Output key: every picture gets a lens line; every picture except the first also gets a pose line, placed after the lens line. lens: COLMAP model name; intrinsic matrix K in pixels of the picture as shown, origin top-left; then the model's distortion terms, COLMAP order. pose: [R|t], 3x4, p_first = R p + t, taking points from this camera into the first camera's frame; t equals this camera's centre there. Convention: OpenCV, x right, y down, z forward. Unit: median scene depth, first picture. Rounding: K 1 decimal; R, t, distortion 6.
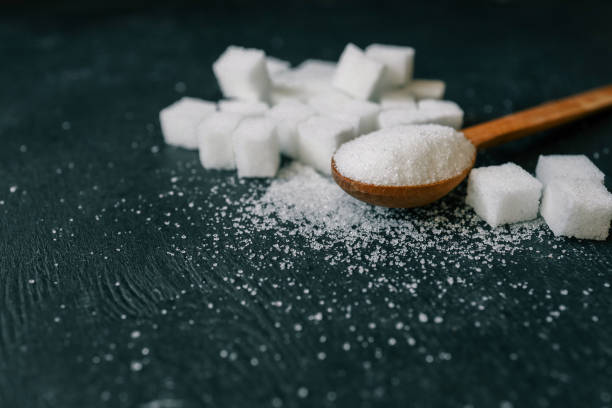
lens RADIAL K [[609.2, 0, 306.0], [0, 609.2, 204.0], [0, 0, 1]] dist [-0.037524, -0.009631]
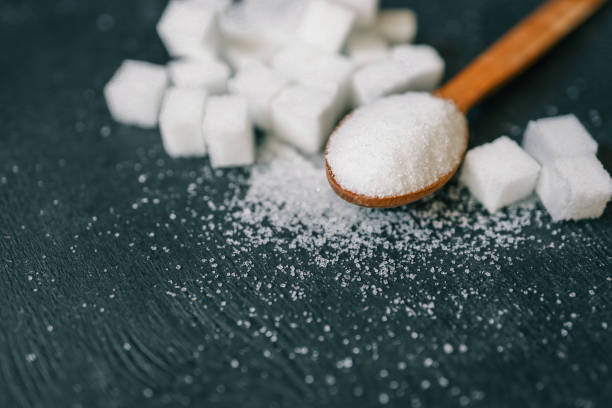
lens RADIAL K [[609.2, 0, 306.0], [0, 609.2, 204.0], [0, 0, 1]] dist [-0.037524, -0.009631]
pose [[0.983753, -0.128251, 0.125628, -0.117313], [0.085169, 0.949402, 0.302293, -0.312955], [-0.158041, -0.286682, 0.944900, 0.121854]]
